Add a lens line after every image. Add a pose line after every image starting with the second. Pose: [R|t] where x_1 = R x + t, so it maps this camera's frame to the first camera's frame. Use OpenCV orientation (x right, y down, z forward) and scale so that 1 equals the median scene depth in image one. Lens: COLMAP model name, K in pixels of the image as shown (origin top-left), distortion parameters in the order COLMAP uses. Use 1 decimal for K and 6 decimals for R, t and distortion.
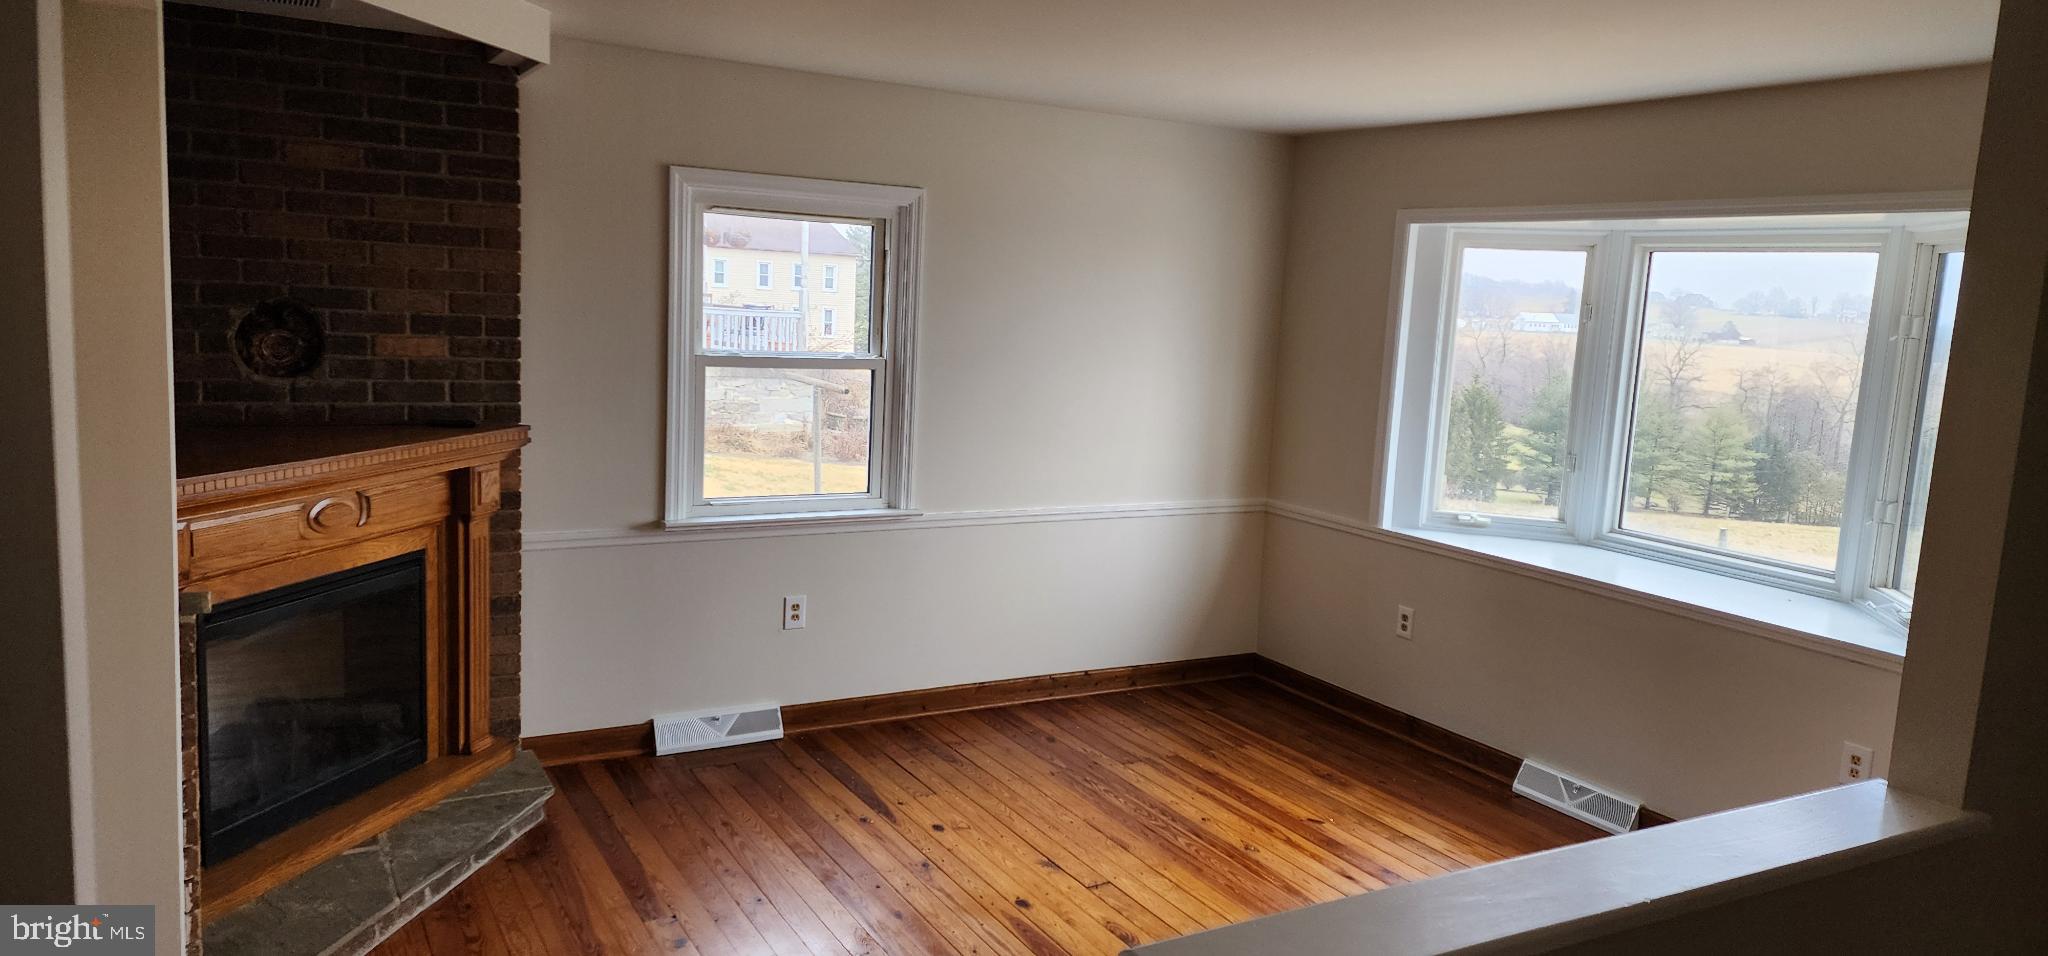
lens RADIAL K [[1351.0, 0, 1024.0], [0, 1351.0, 478.0], [0, 0, 1]] dist [0.166635, -0.213369]
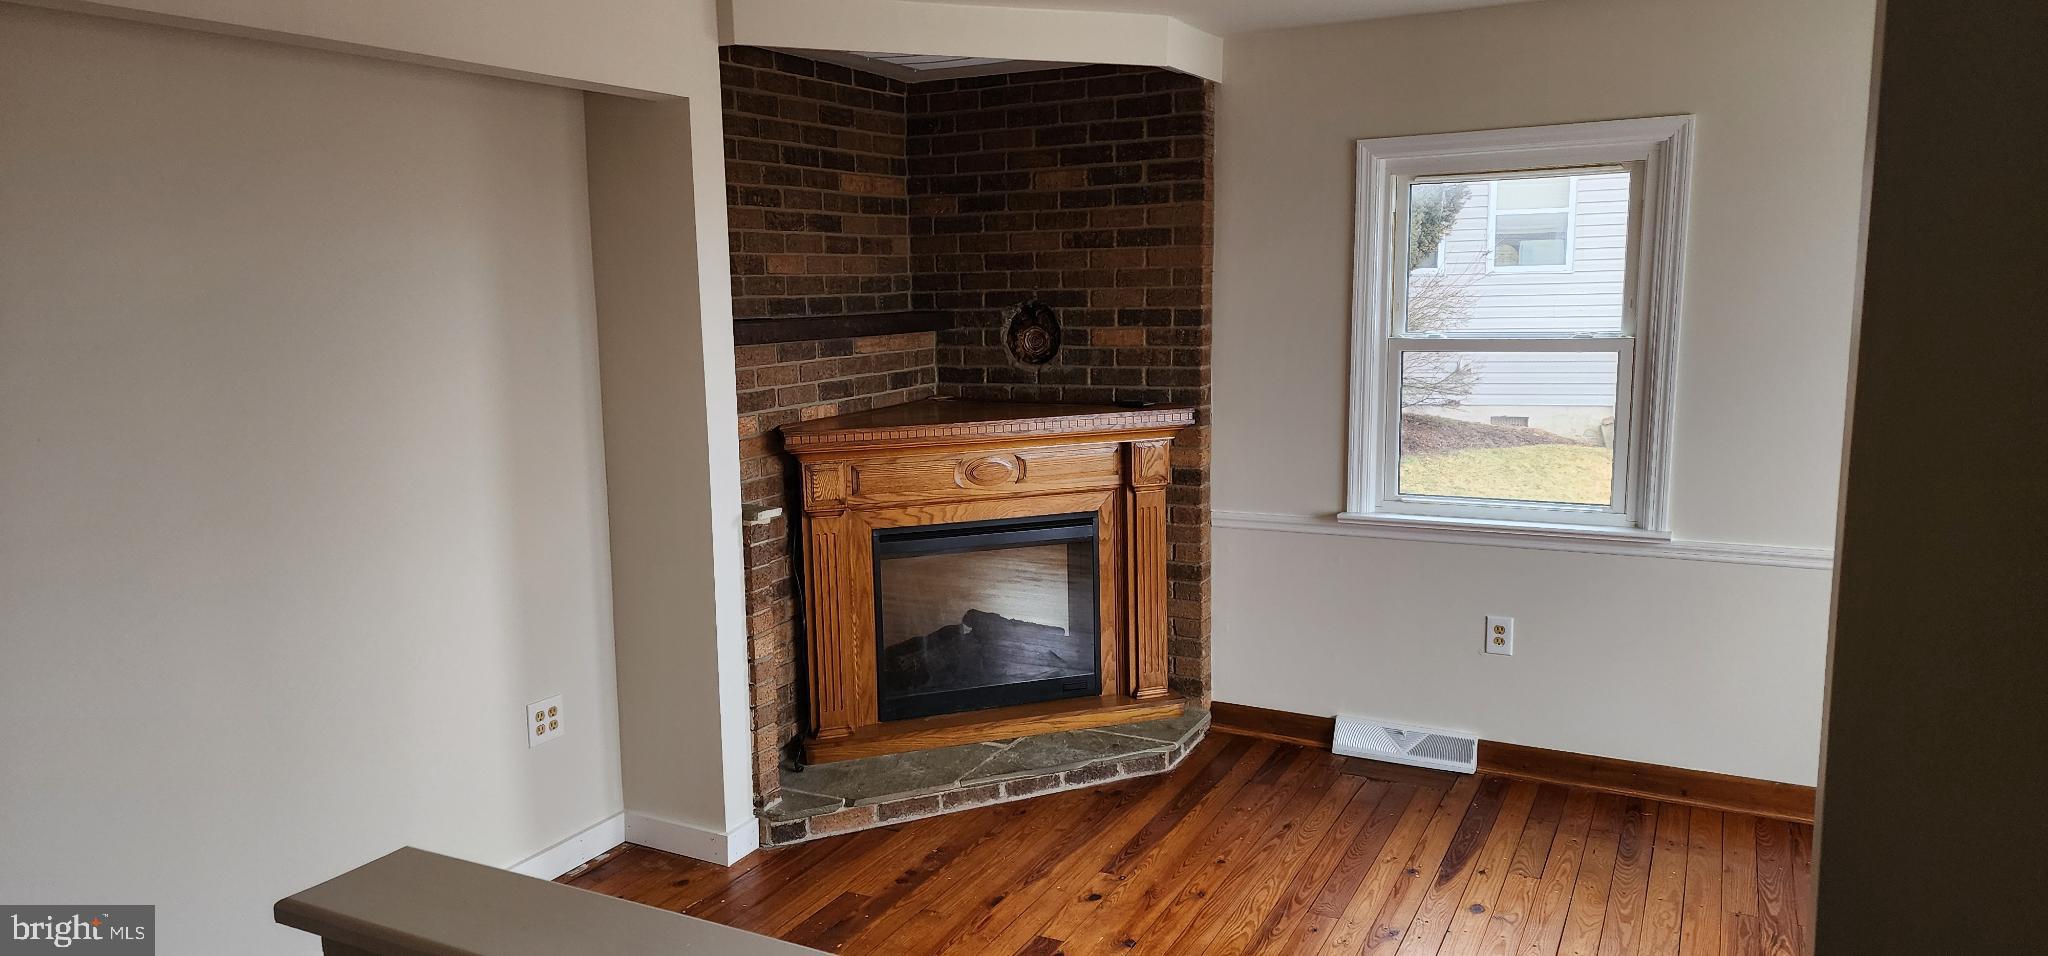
lens RADIAL K [[1321.0, 0, 1041.7], [0, 1321.0, 506.2], [0, 0, 1]] dist [0.118801, -0.141663]
pose [[0.538866, 0.076606, -0.838901, 0.451545], [-0.077005, 0.996167, 0.041504, 0.004680], [0.838864, 0.042234, 0.542700, 0.342847]]
